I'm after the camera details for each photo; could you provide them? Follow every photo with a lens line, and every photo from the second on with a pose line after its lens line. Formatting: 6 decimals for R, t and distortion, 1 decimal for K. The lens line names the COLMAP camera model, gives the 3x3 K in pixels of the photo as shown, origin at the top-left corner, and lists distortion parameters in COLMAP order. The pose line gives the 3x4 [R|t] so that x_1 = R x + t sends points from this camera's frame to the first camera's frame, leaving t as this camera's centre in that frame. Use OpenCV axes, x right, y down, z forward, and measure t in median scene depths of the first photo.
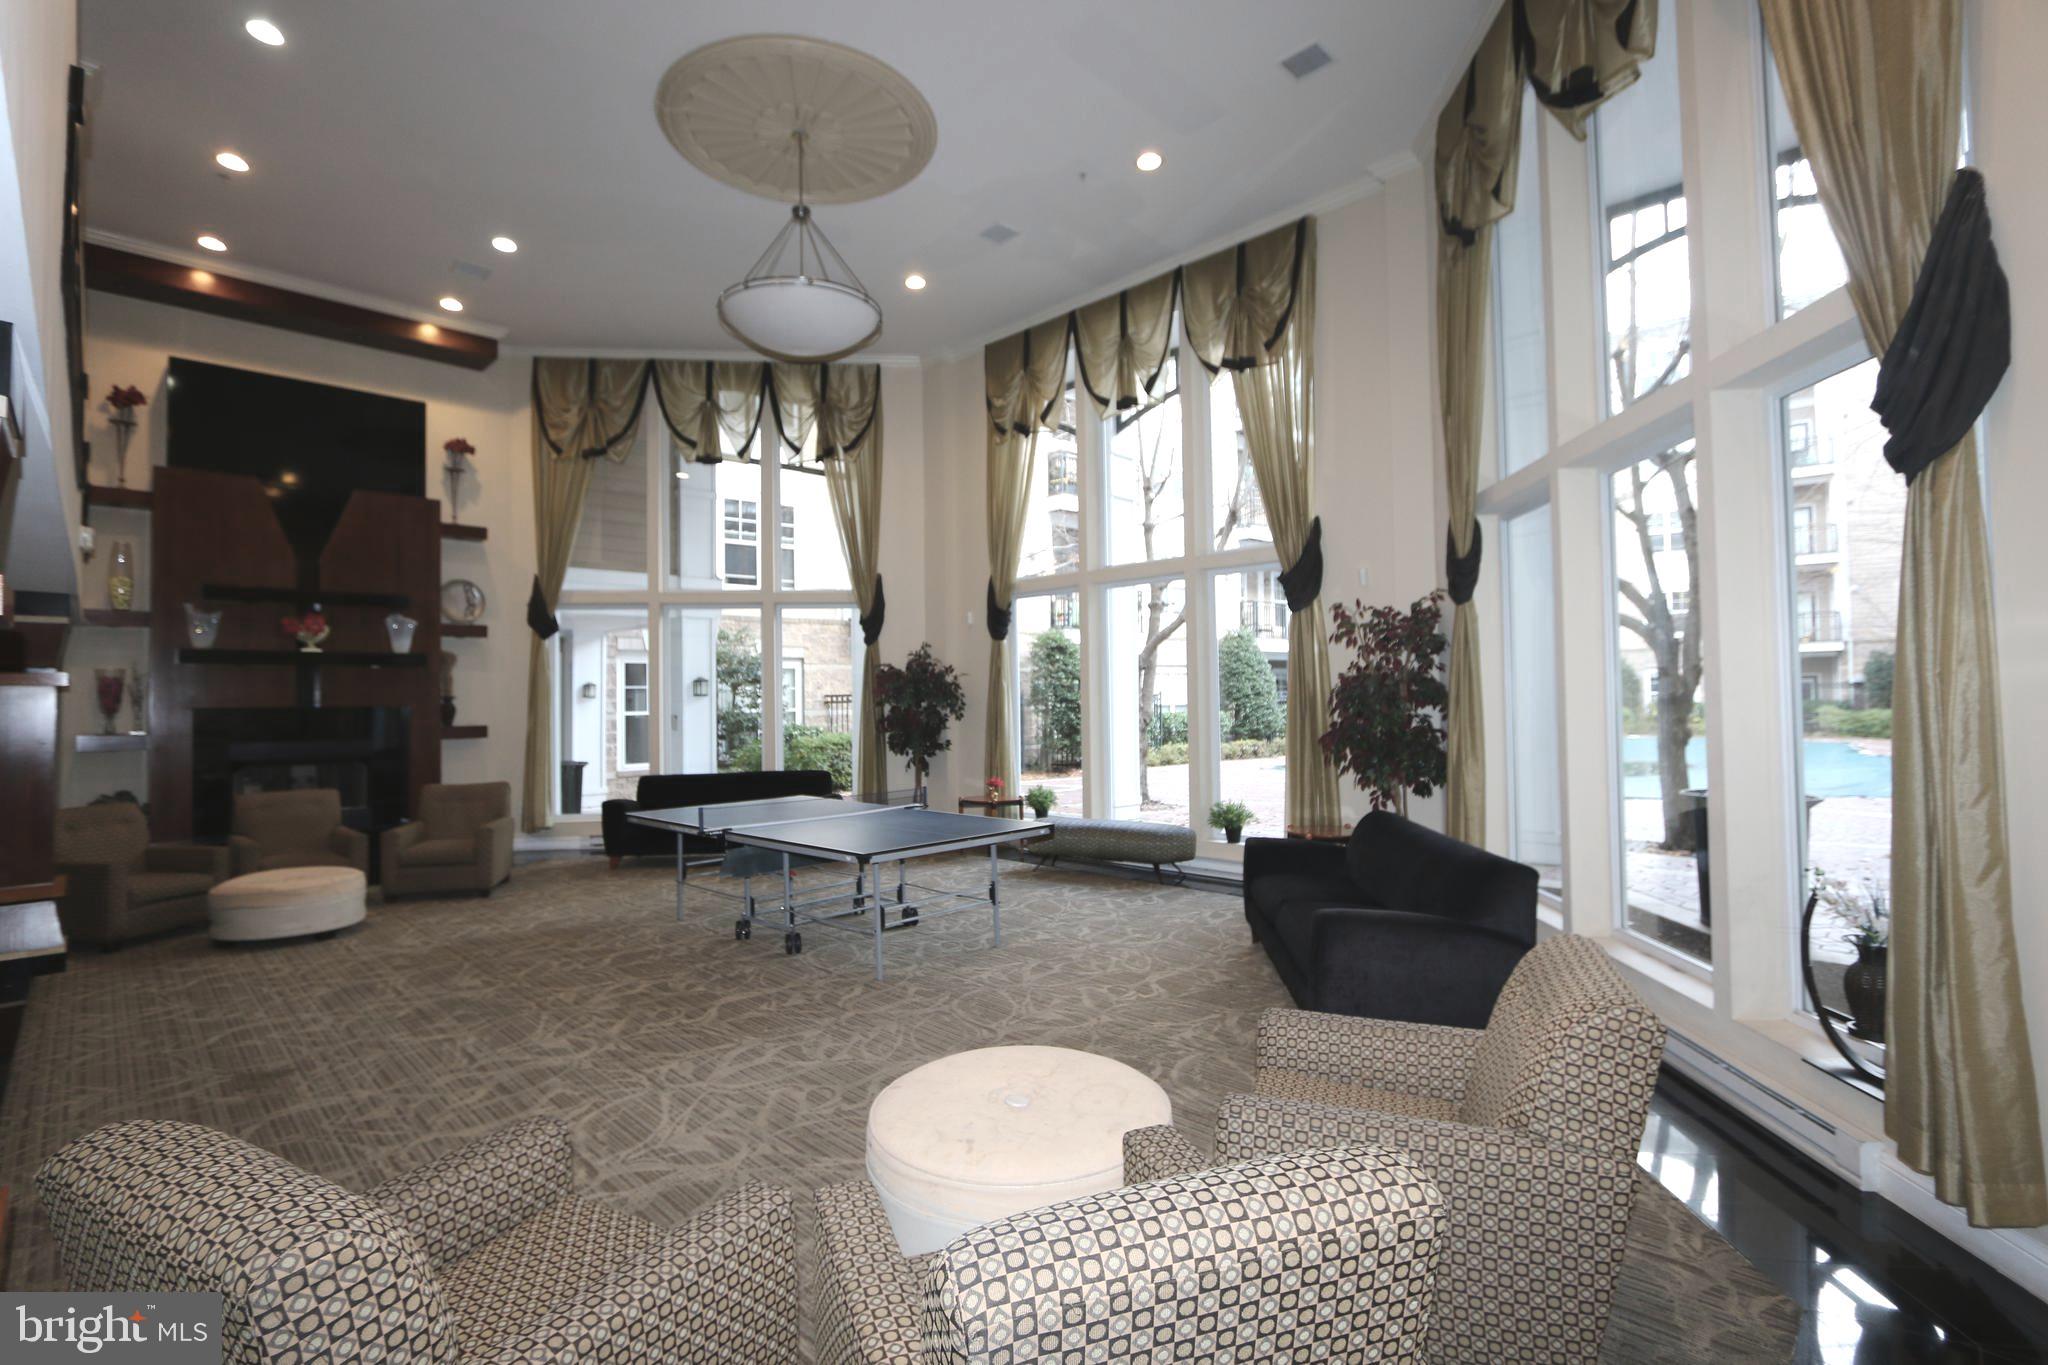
lens RADIAL K [[939.9, 0, 1020.5], [0, 939.9, 682.1], [0, 0, 1]] dist [-0.016790, 0.002082]
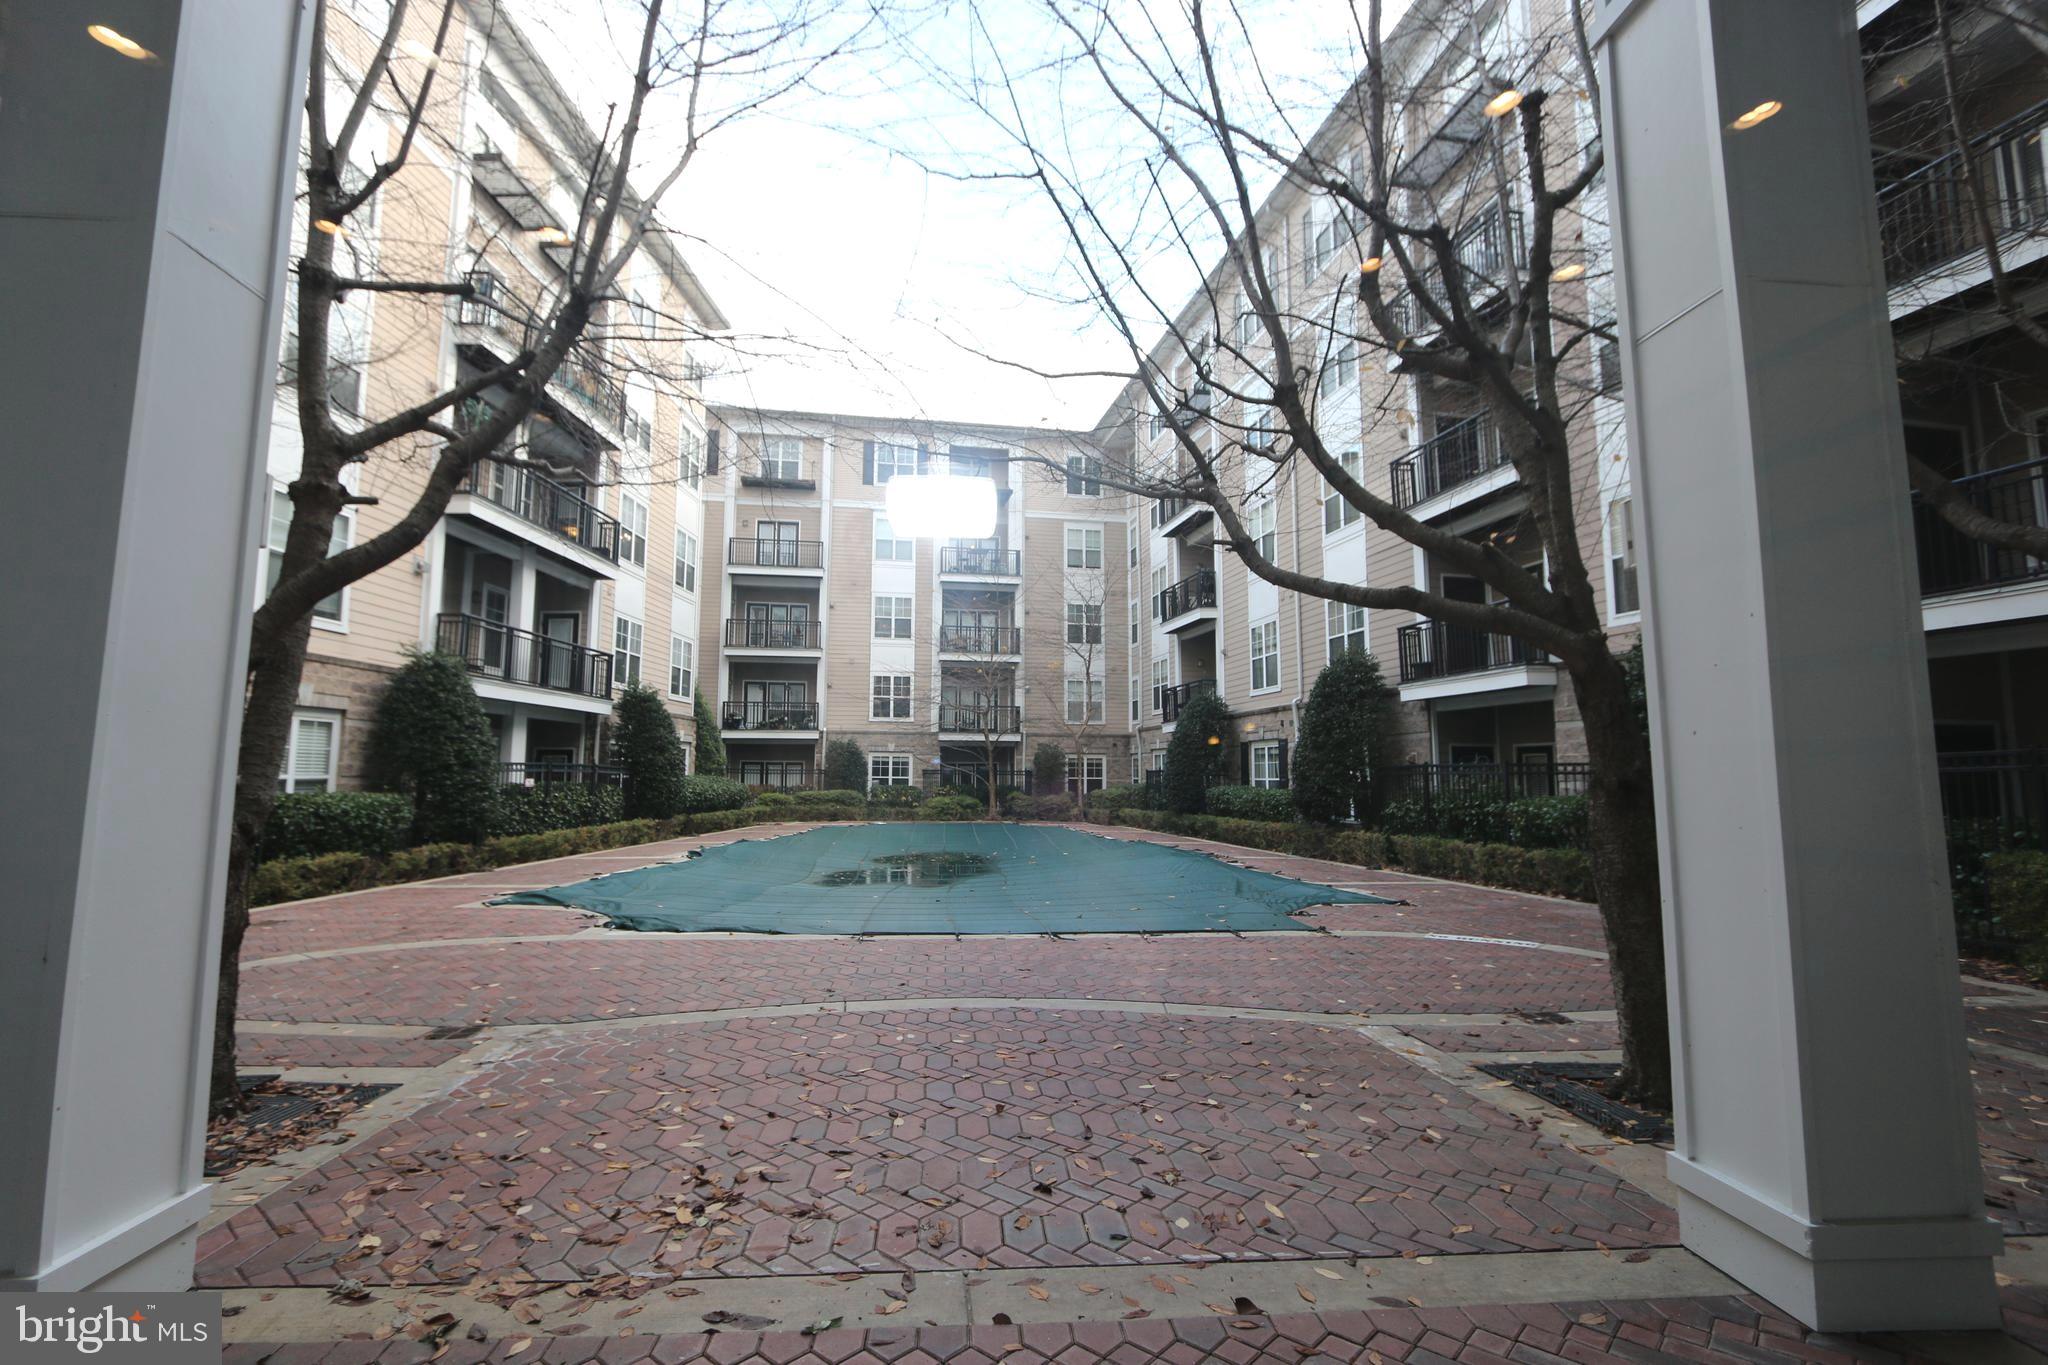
lens RADIAL K [[939.9, 0, 1022.9], [0, 939.9, 676.8], [0, 0, 1]] dist [-0.016790, 0.002082]
pose [[0.667004, 0.100675, 0.738221, 0.040395], [-0.039079, 0.994192, -0.100274, 0.002639], [-0.744028, 0.038034, 0.667065, 0.325794]]
